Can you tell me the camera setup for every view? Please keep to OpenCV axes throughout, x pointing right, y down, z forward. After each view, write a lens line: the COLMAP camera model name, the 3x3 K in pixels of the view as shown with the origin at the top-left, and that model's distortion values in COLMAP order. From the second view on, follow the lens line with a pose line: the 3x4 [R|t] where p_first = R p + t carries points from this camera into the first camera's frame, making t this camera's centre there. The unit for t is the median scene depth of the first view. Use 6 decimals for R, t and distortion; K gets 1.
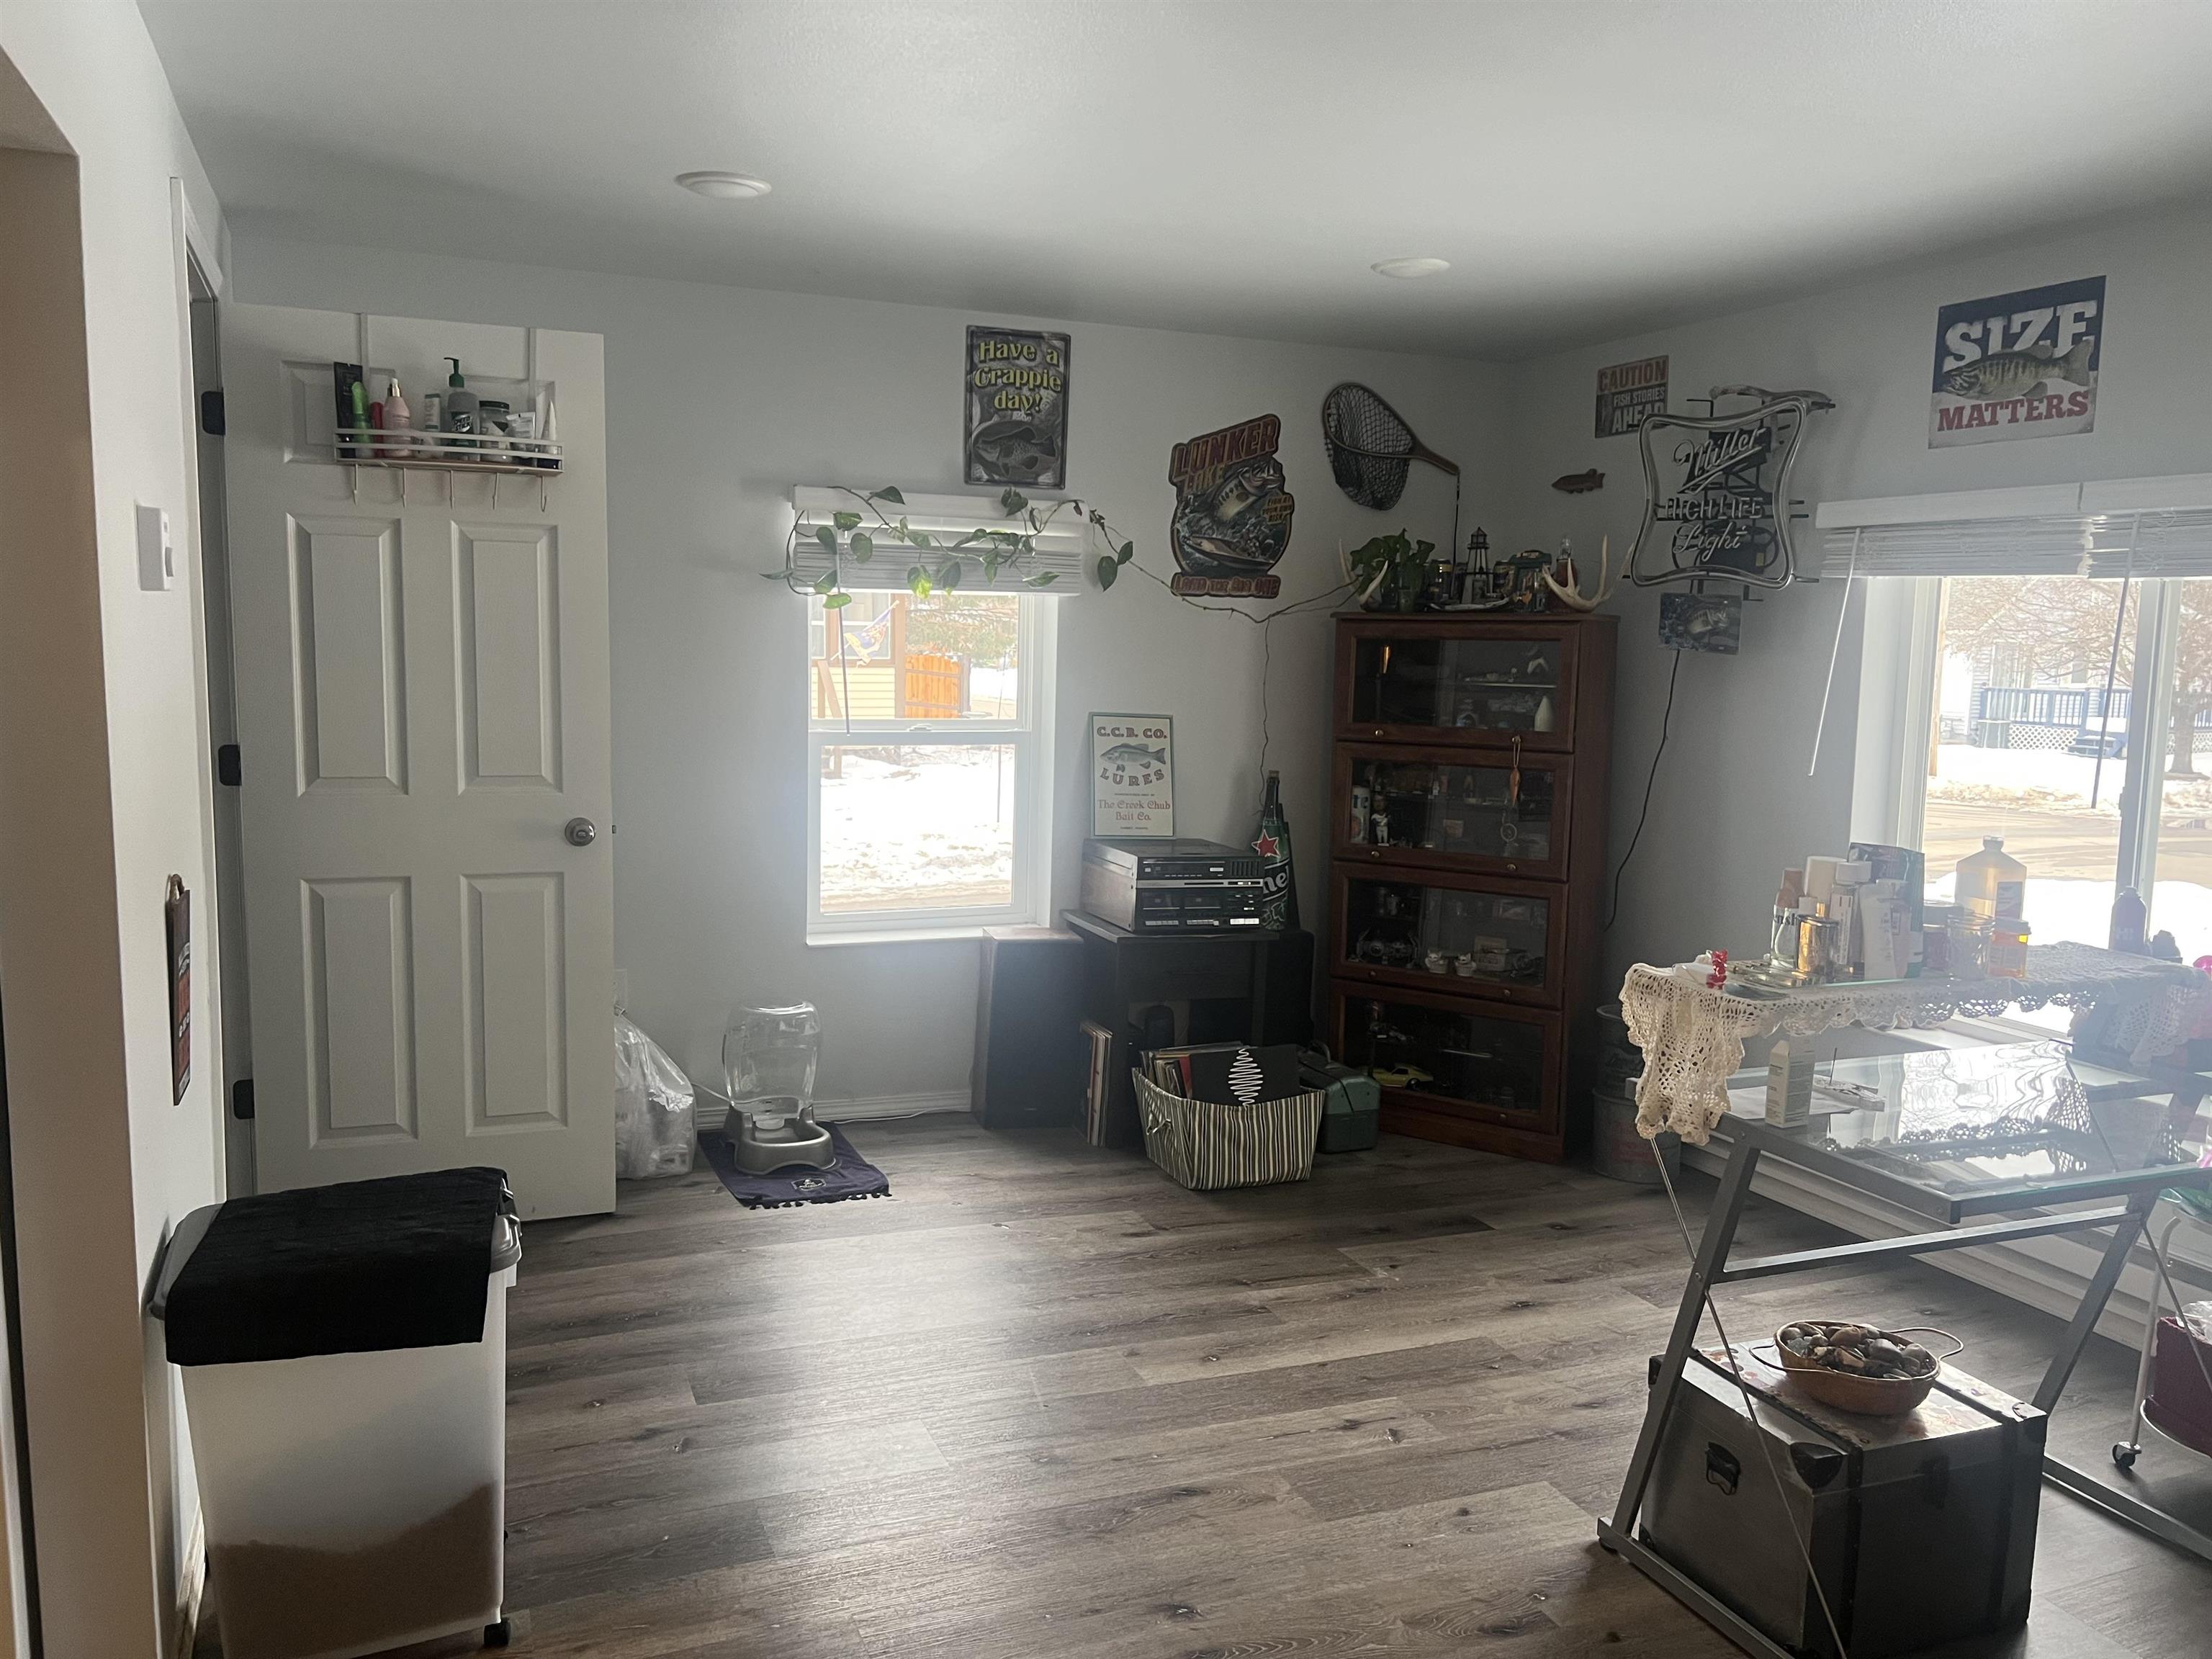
lens RADIAL K [[1660.7, 0, 1088.0], [0, 1660.7, 834.9], [0, 0, 1]] dist [0.070960, -0.079700]
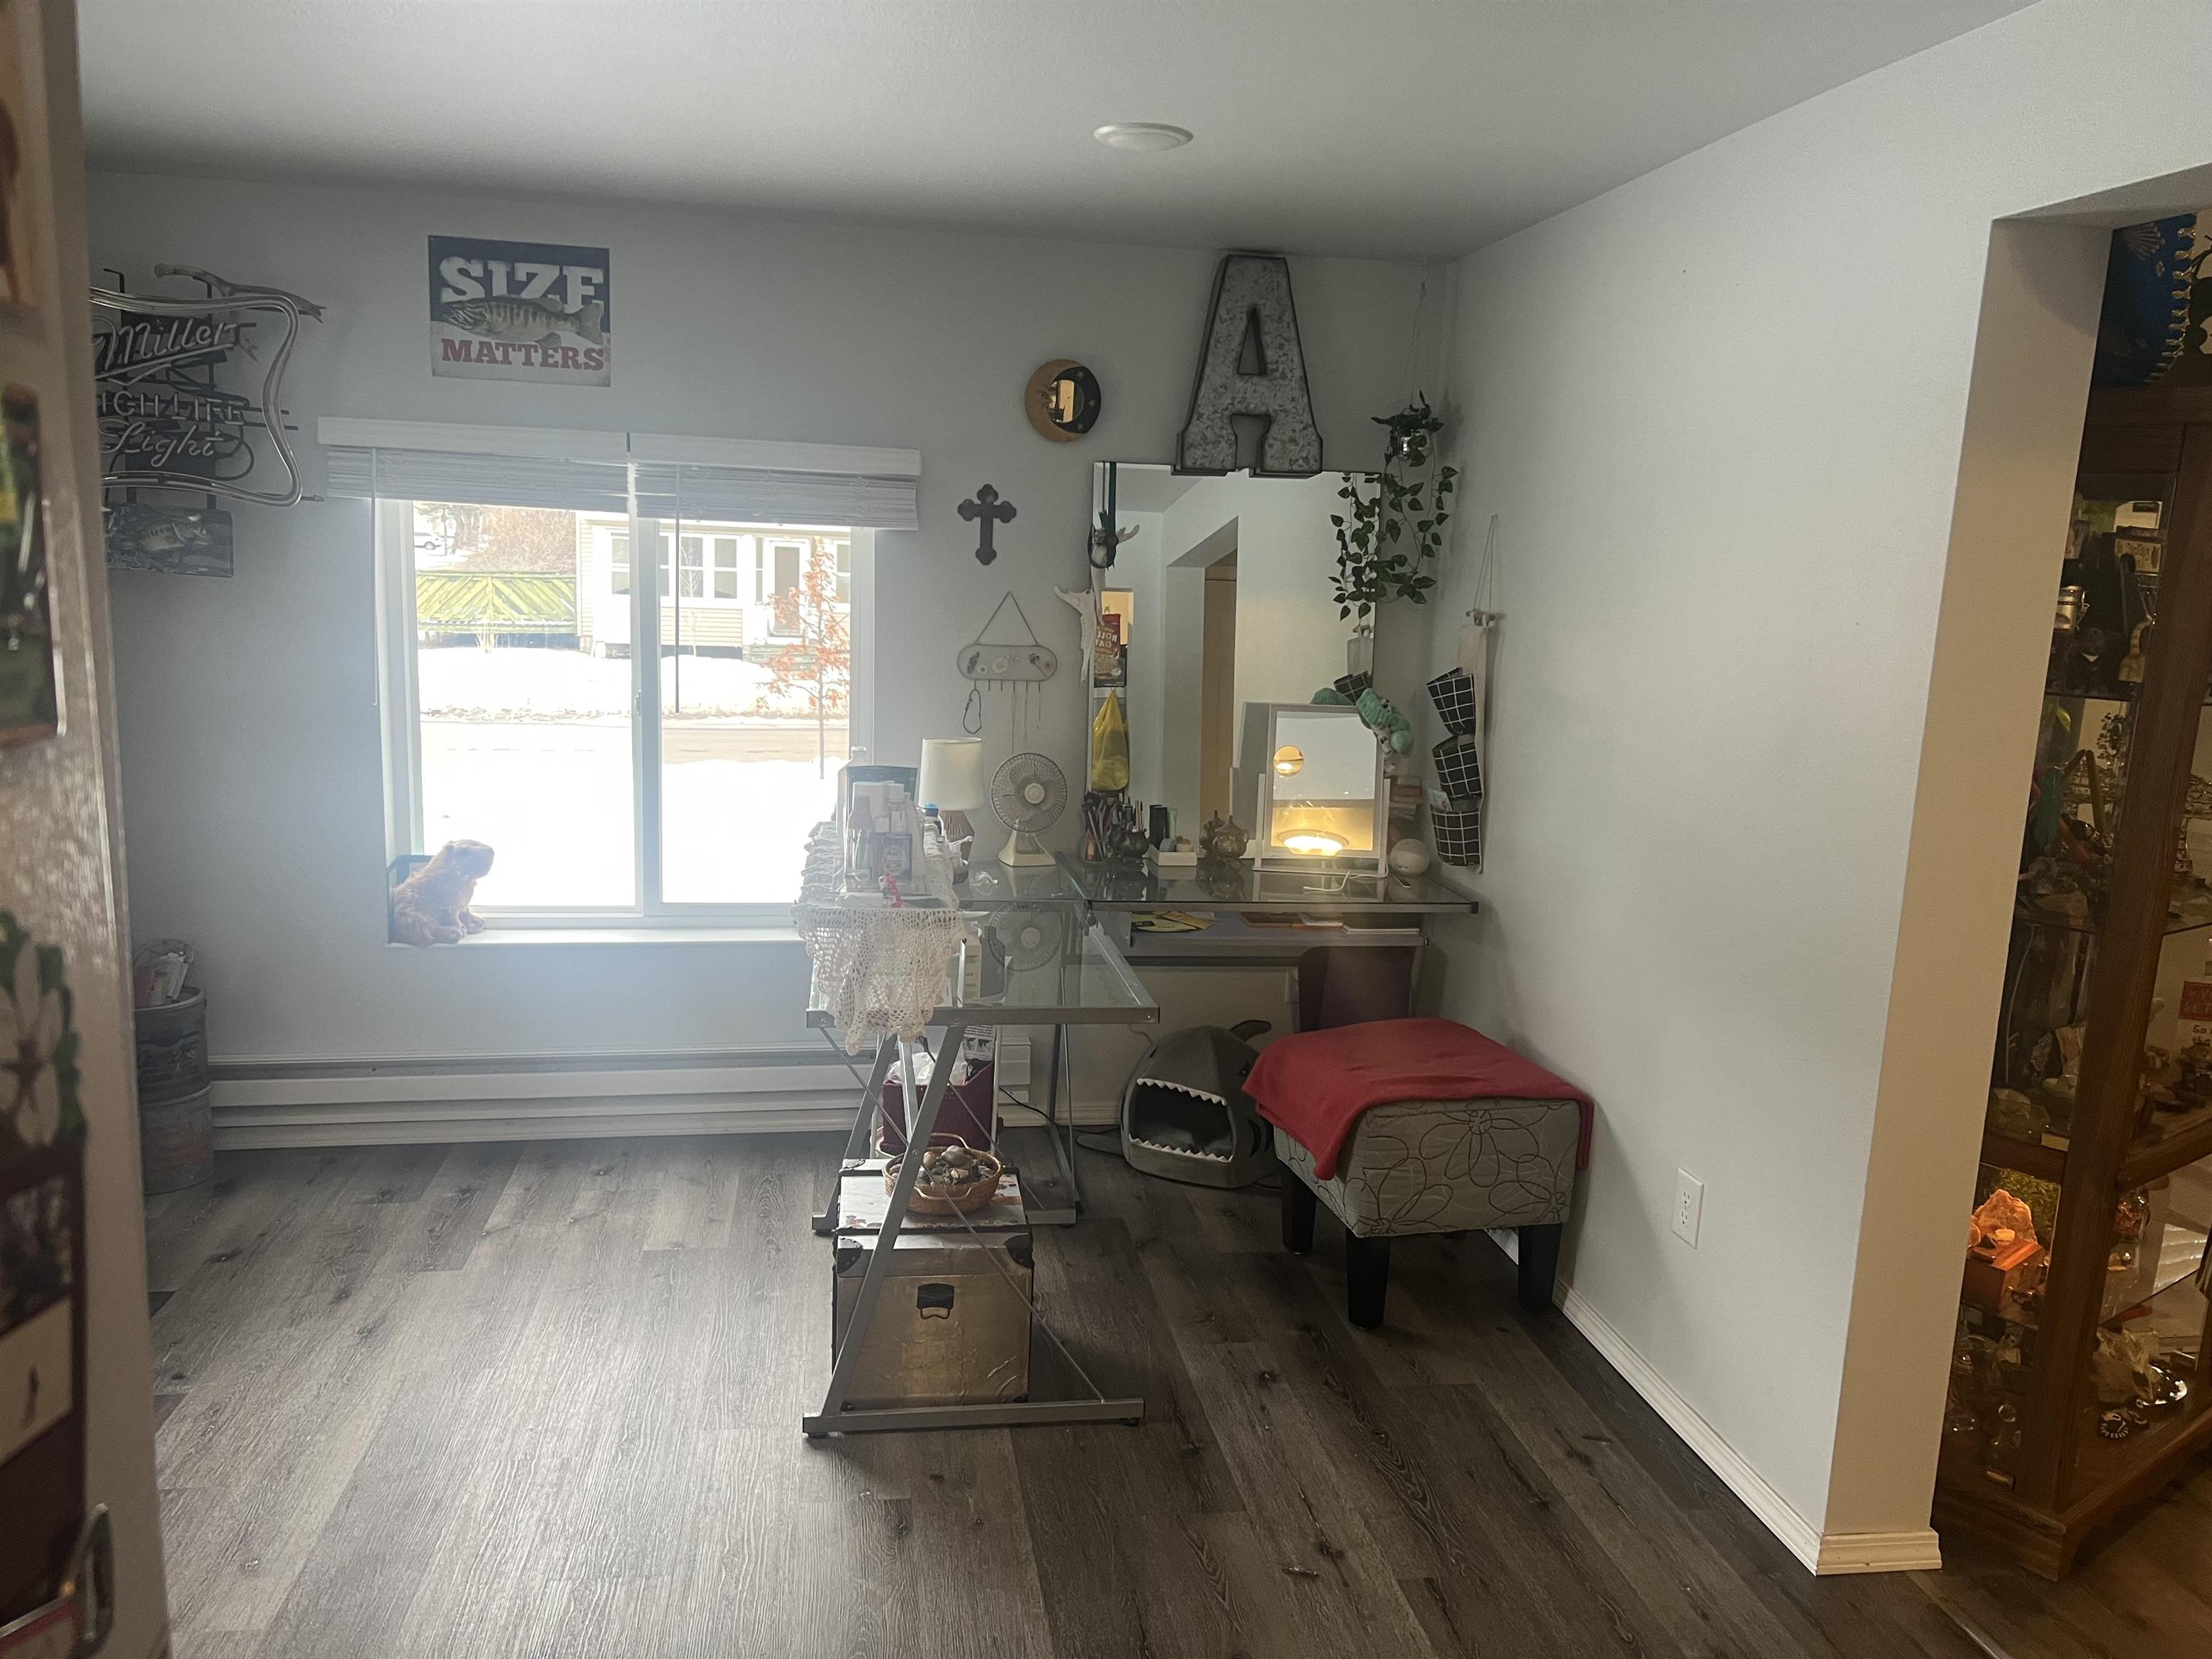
lens RADIAL K [[1660.7, 0, 1090.0], [0, 1660.7, 832.9], [0, 0, 1]] dist [0.070960, -0.079700]
pose [[0.239704, -0.170459, 0.955765, -0.381464], [0.089821, 0.984137, 0.152992, -0.068221], [-0.966682, 0.049175, 0.251212, 0.330681]]
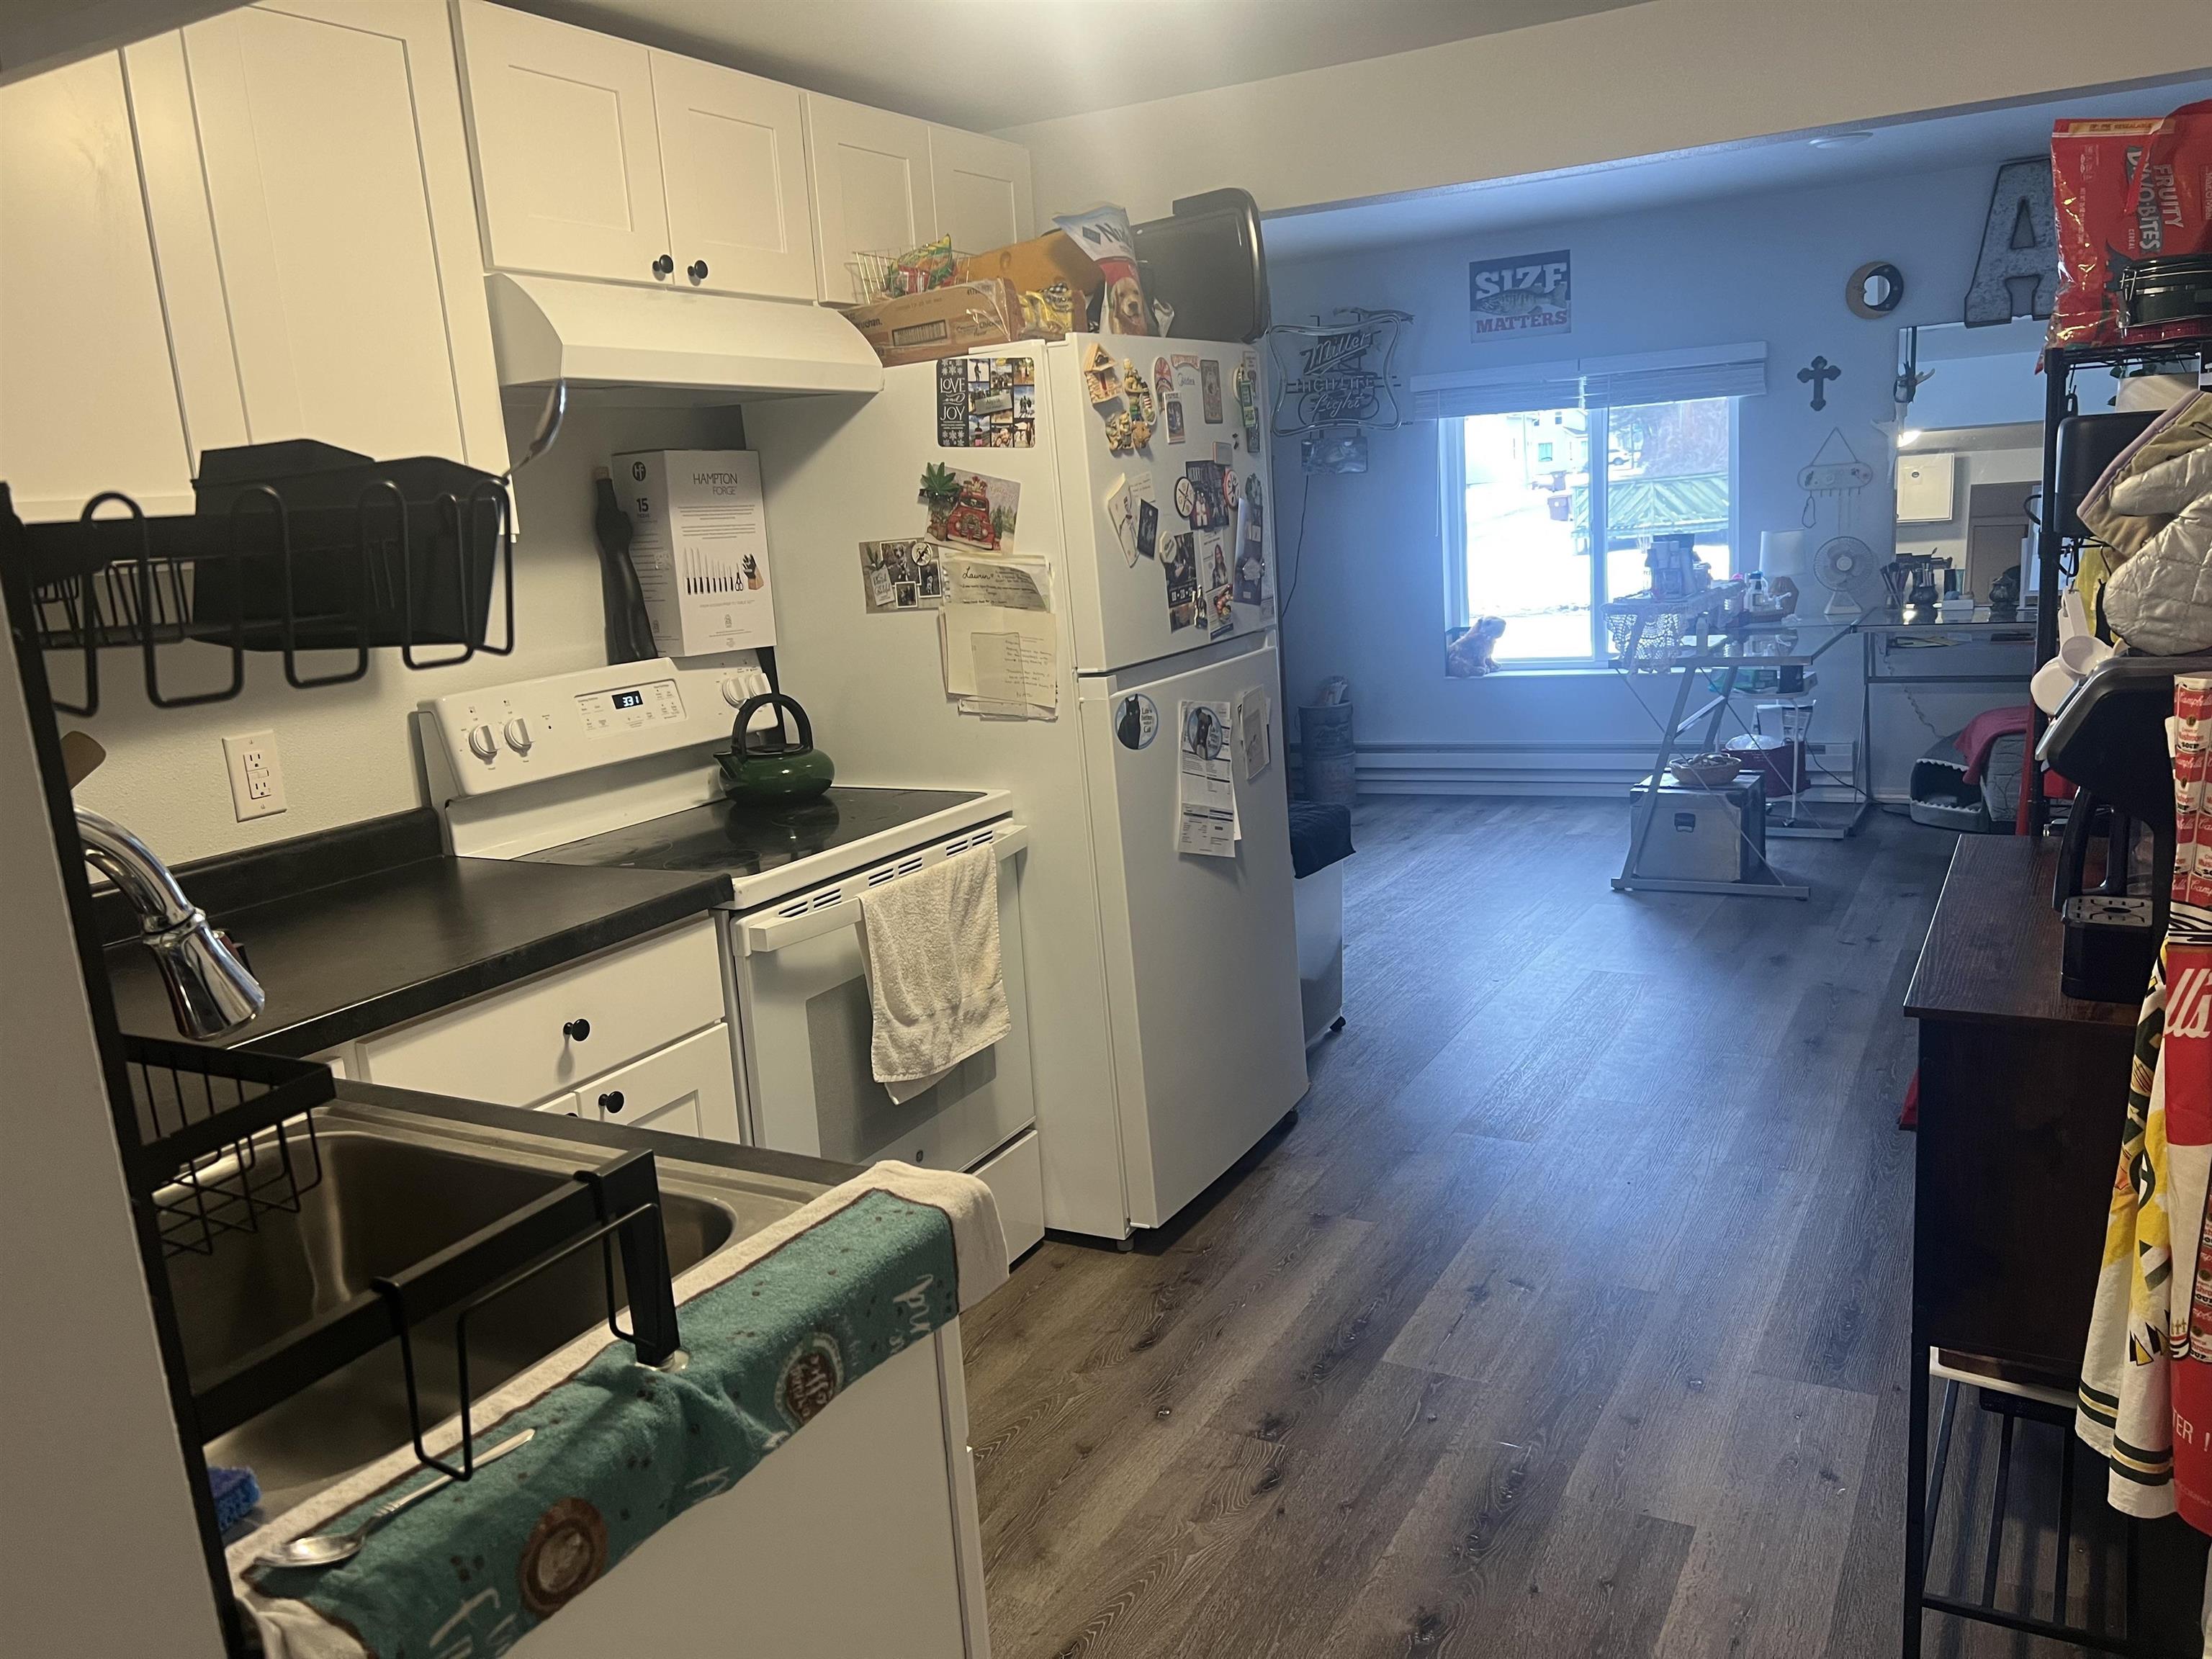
lens RADIAL K [[1660.7, 0, 1100.5], [0, 1660.7, 826.9], [0, 0, 1]] dist [0.070960, -0.079700]
pose [[0.784267, -0.198398, 0.587847, -0.849838], [0.163585, 0.980090, 0.112535, 0.007942], [-0.598469, 0.007905, 0.801107, -0.162341]]
